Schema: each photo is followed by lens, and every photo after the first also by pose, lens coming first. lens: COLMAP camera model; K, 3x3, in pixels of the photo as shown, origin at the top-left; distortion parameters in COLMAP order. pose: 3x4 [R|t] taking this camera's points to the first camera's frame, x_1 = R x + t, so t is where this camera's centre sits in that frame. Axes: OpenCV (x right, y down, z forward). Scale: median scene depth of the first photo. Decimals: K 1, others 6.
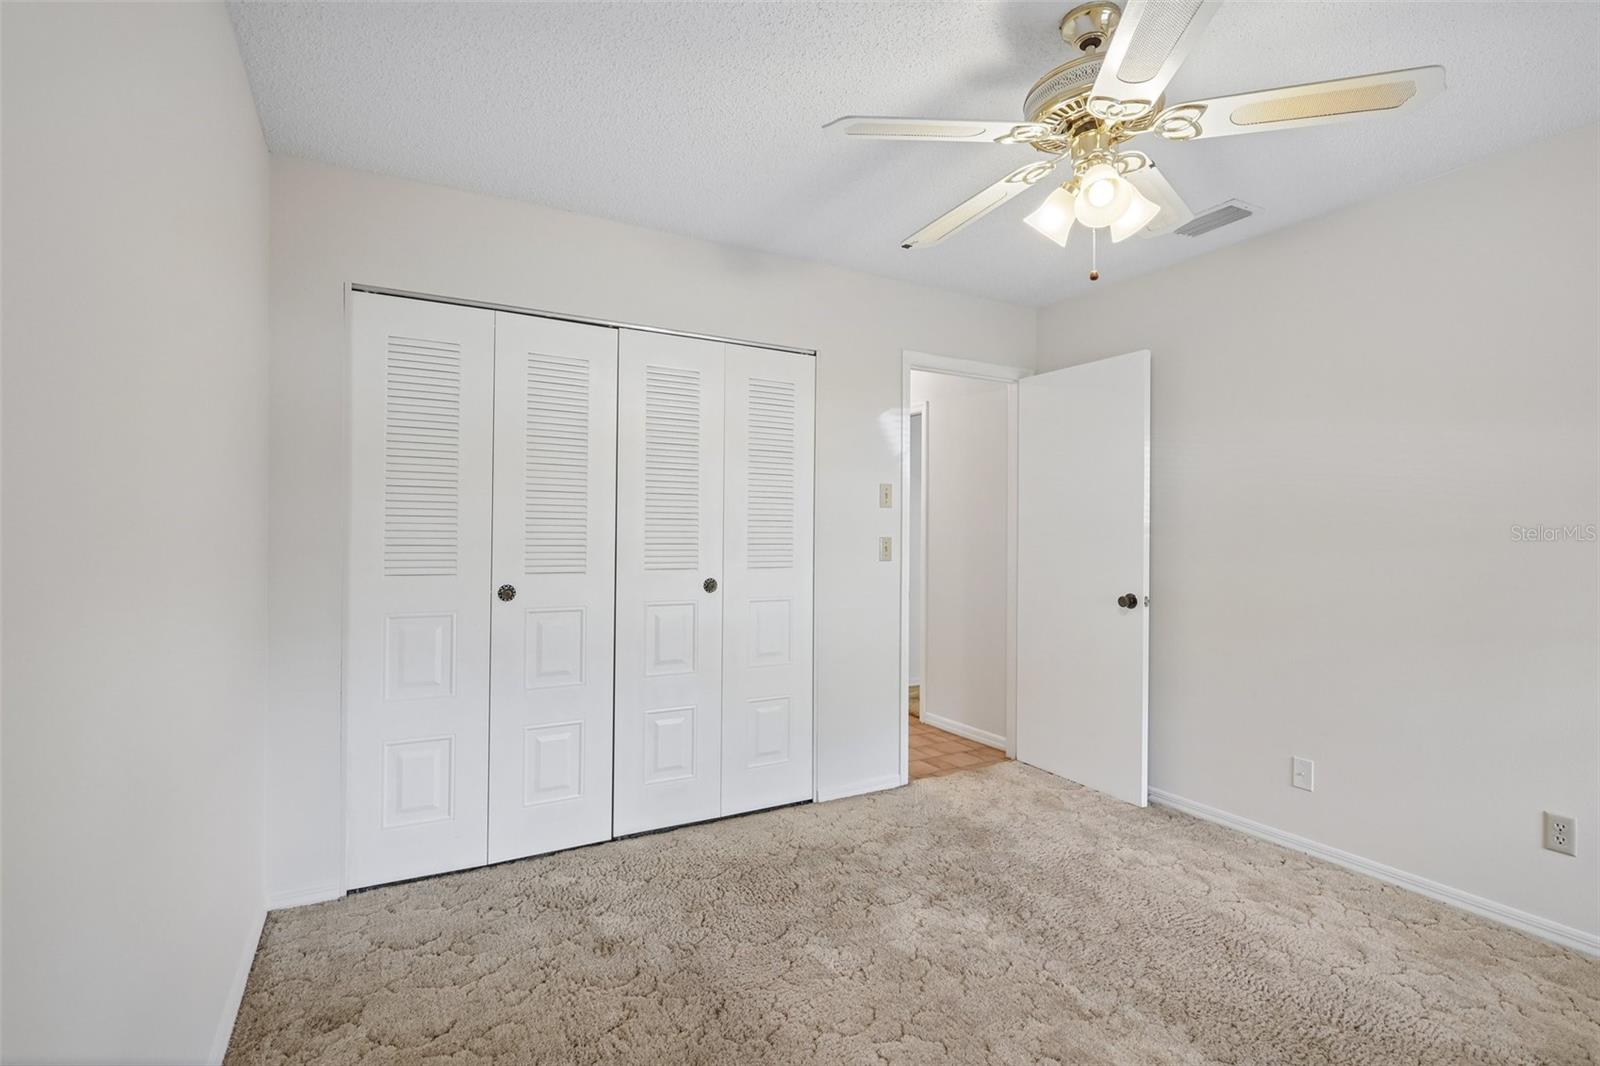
lens RADIAL K [[742.6, 0, 795.7], [0, 742.6, 536.9], [0, 0, 1]] dist [-0.000570, 0.000169]
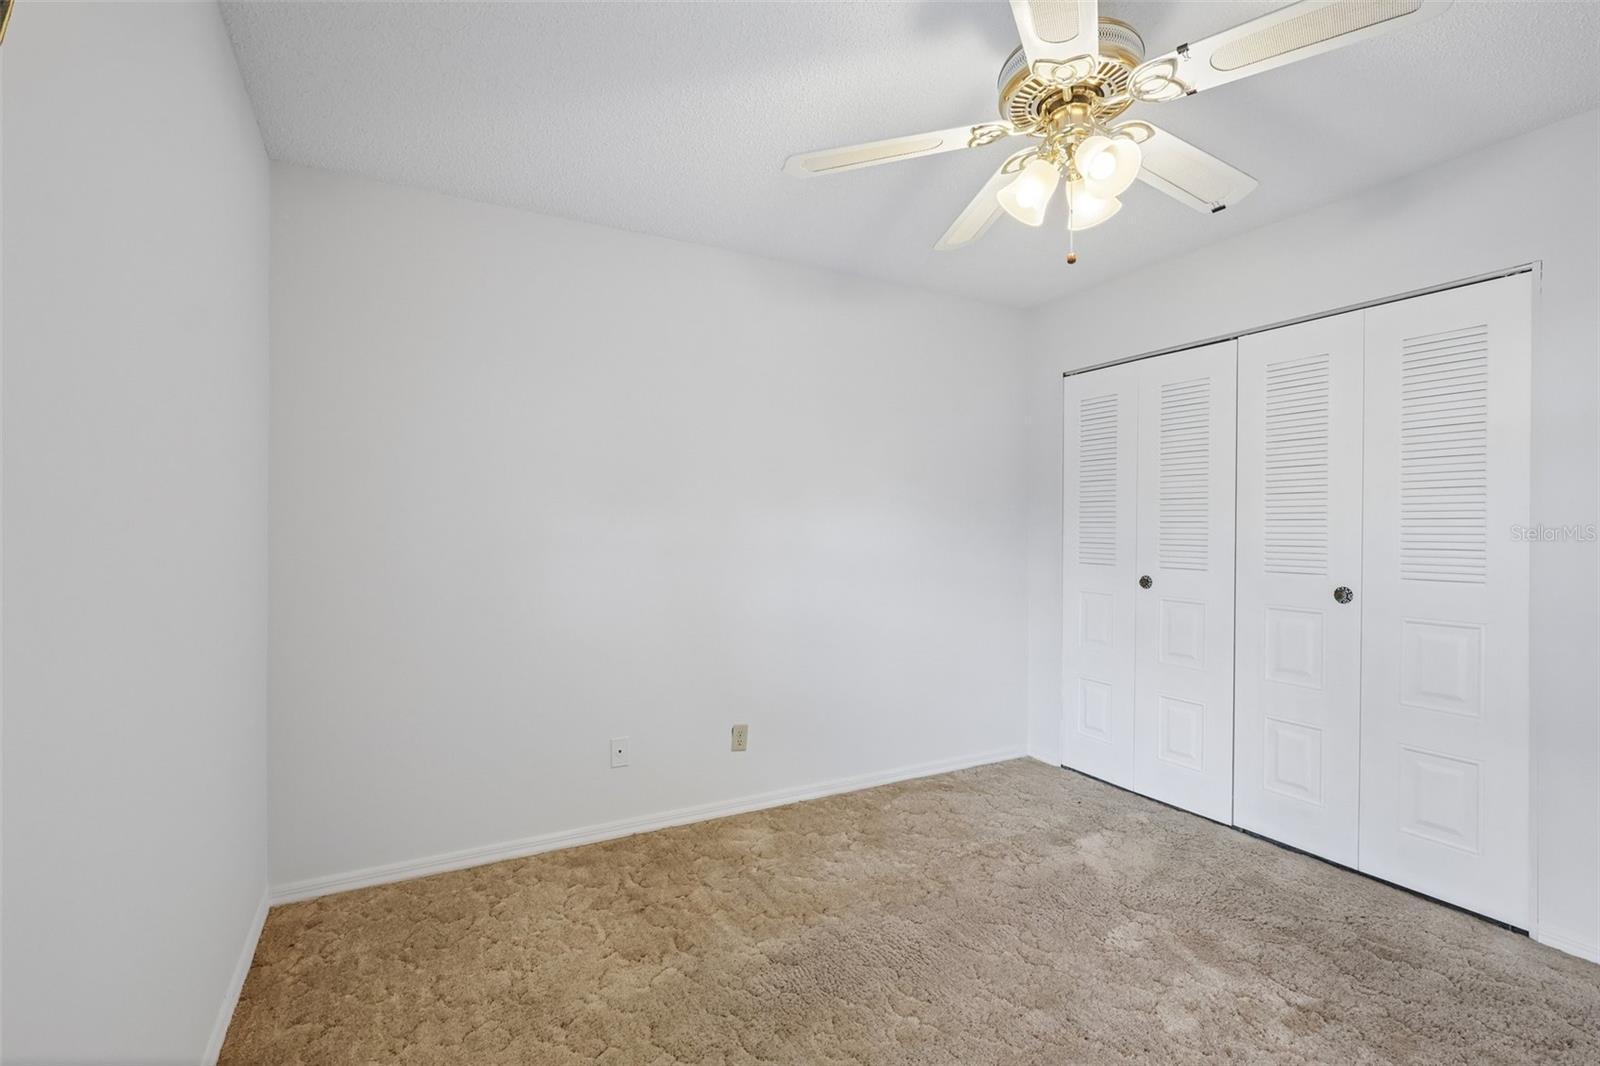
lens RADIAL K [[742.6, 0, 801.4], [0, 742.6, 530.7], [0, 0, 1]] dist [-0.000570, 0.000169]
pose [[-0.010131, -0.003090, -0.999944, 0.808648], [-0.006437, 0.999975, -0.003025, -0.003298], [0.999928, 0.006406, -0.010151, 0.398650]]
